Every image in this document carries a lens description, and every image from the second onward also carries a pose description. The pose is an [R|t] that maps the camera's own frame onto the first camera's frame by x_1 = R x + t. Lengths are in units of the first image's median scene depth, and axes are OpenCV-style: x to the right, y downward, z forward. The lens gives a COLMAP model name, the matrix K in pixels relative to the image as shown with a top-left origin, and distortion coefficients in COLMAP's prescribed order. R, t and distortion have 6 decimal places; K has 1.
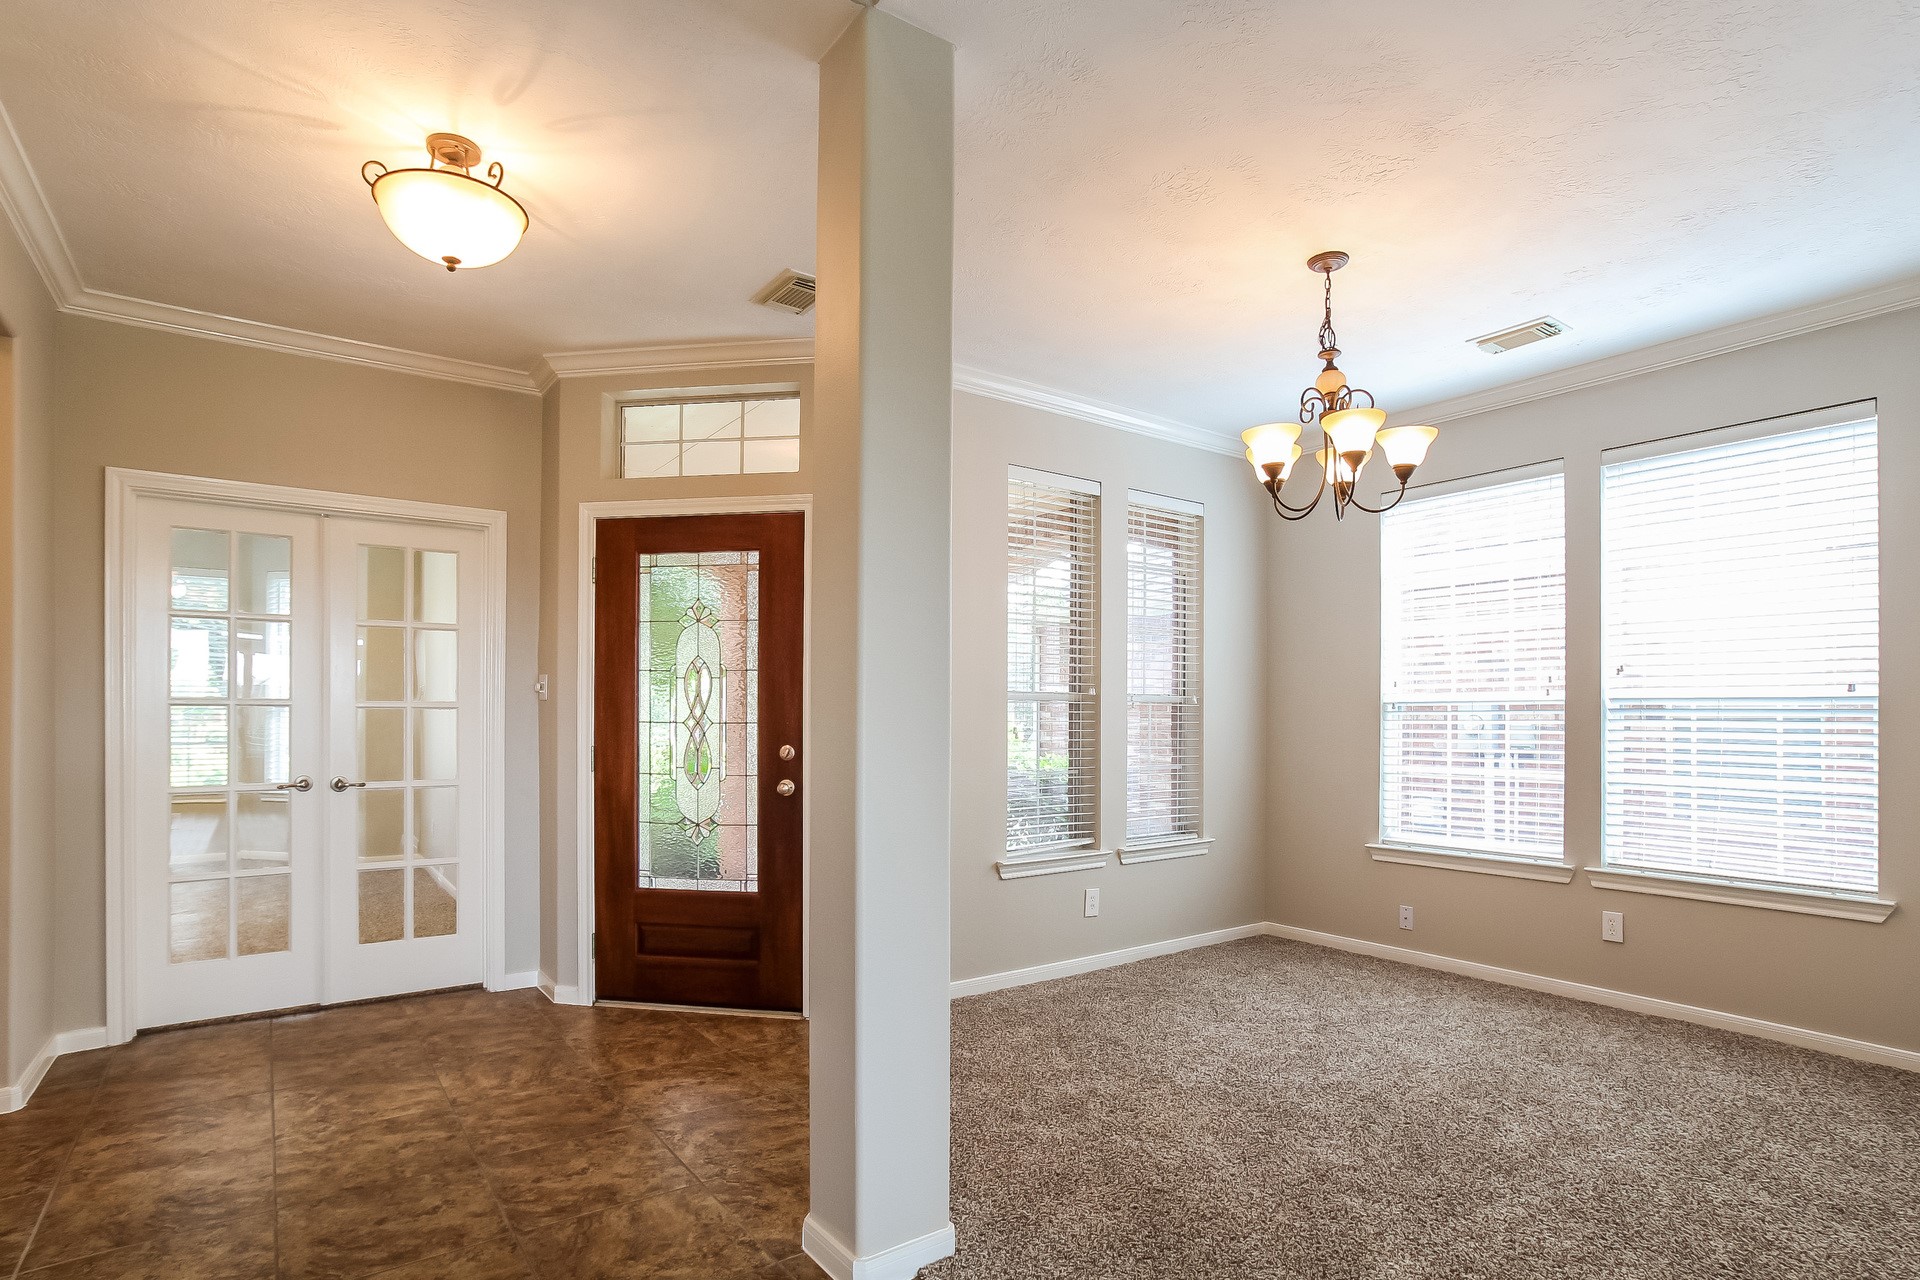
lens RADIAL K [[996.0, 0, 952.7], [0, 996.0, 708.8], [0, 0, 1]] dist [-0.038123, 0.017860]
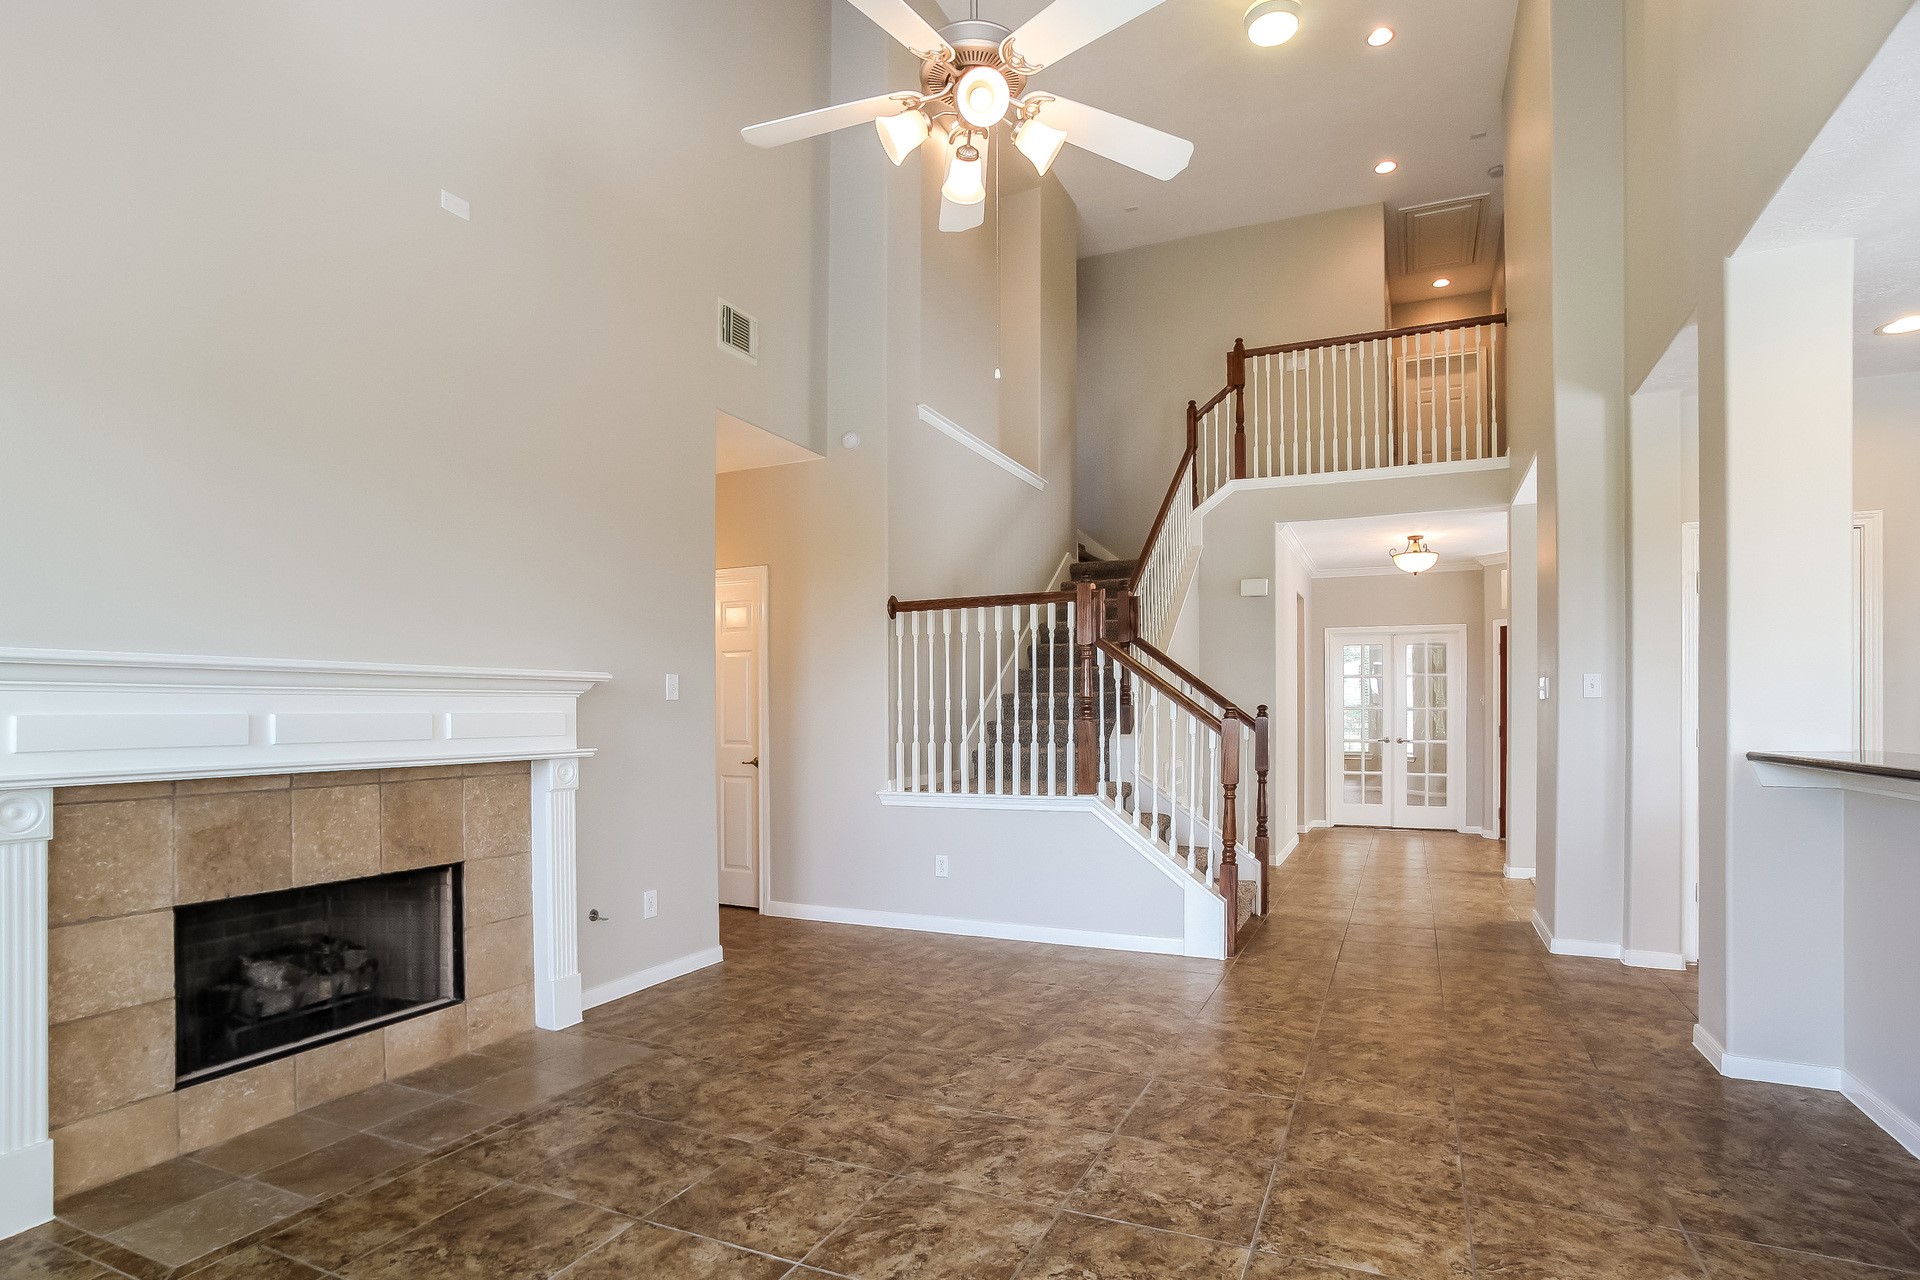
lens RADIAL K [[996.0, 0, 952.7], [0, 996.0, 708.8], [0, 0, 1]] dist [-0.038123, 0.017860]
pose [[0.494560, -0.002503, -0.869140, 0.991542], [0.005708, 0.999984, 0.000369, -0.012986], [0.869125, -0.005144, 0.494566, -1.225935]]
